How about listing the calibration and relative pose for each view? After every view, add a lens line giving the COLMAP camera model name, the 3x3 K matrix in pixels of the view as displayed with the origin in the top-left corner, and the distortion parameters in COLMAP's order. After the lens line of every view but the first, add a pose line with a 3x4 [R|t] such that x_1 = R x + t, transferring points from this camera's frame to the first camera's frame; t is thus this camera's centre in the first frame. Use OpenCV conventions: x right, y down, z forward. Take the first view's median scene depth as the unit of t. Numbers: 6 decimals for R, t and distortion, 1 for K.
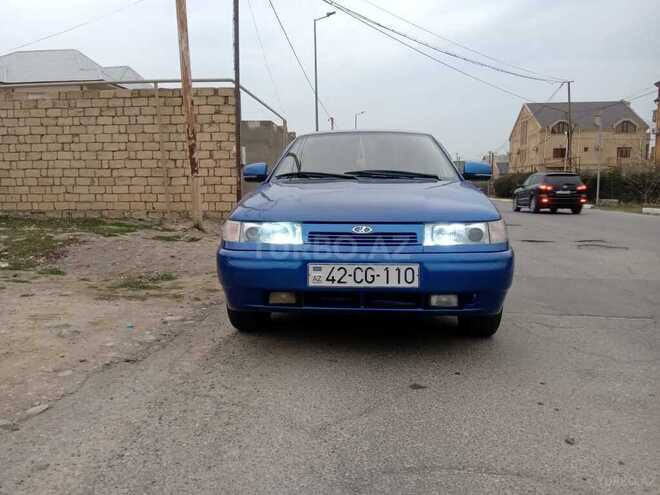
lens RADIAL K [[514.3, 0, 333.2], [0, 514.3, 244.8], [0, 0, 1]] dist [0.106271, -0.166447]
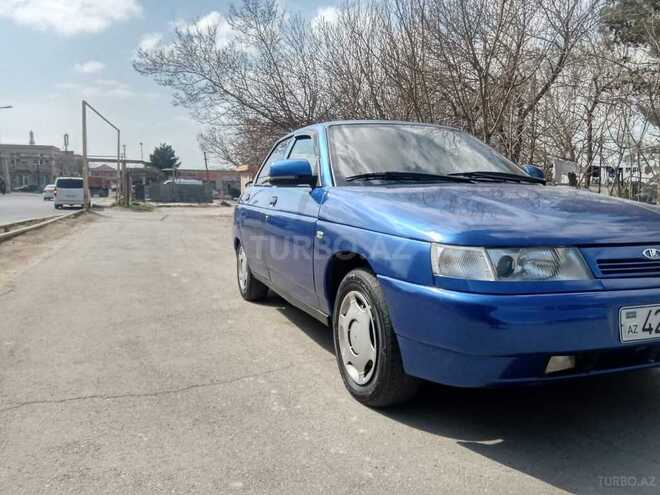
lens RADIAL K [[514.3, 0, 333.2], [0, 514.3, 244.8], [0, 0, 1]] dist [0.106271, -0.166447]
pose [[0.905571, -0.036334, 0.422636, -0.385889], [0.040224, 0.999191, -0.000286, -0.034722], [-0.422284, 0.017259, 0.906299, 0.314321]]
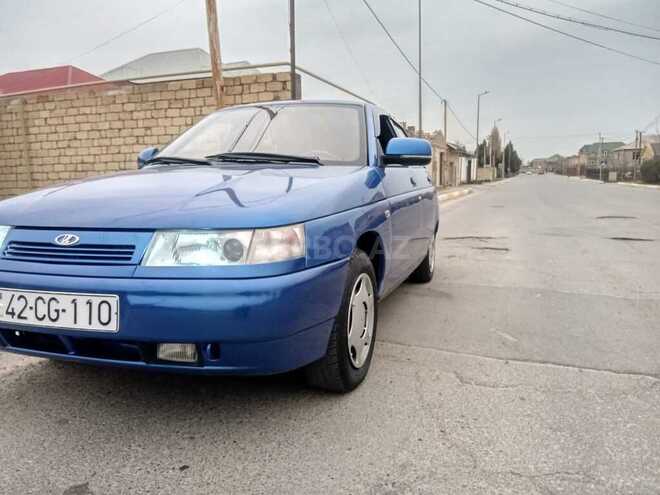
lens RADIAL K [[514.3, 0, 333.2], [0, 514.3, 244.8], [0, 0, 1]] dist [0.106271, -0.166447]
pose [[0.968112, 0.018452, -0.249839, 0.333853], [-0.012927, 0.999635, 0.023738, -0.025367], [0.250186, -0.019752, 0.967996, 0.252538]]
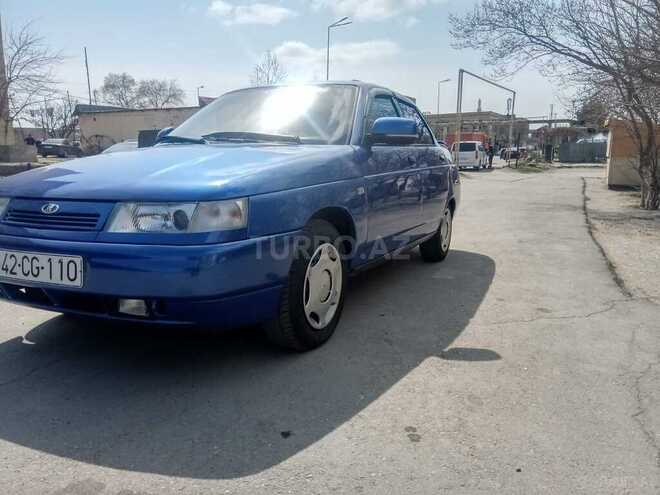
lens RADIAL K [[514.3, 0, 333.2], [0, 514.3, 244.8], [0, 0, 1]] dist [0.106271, -0.166447]
pose [[0.929343, 0.052040, -0.365531, 0.446907], [-0.029067, 0.997257, 0.068076, -0.023822], [0.368071, -0.052641, 0.928306, 0.245401]]
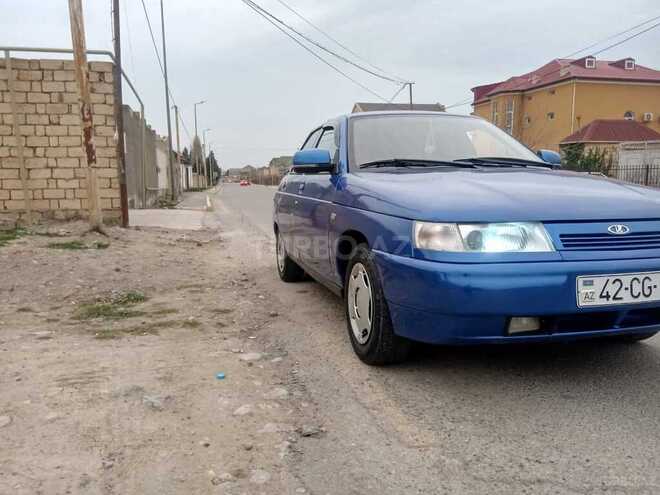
lens RADIAL K [[514.3, 0, 333.2], [0, 514.3, 244.8], [0, 0, 1]] dist [0.106271, -0.166447]
pose [[0.945886, -0.042427, 0.321712, -0.364279], [0.039140, 0.999094, 0.016683, -0.021342], [-0.322129, -0.003189, 0.946690, 0.227253]]
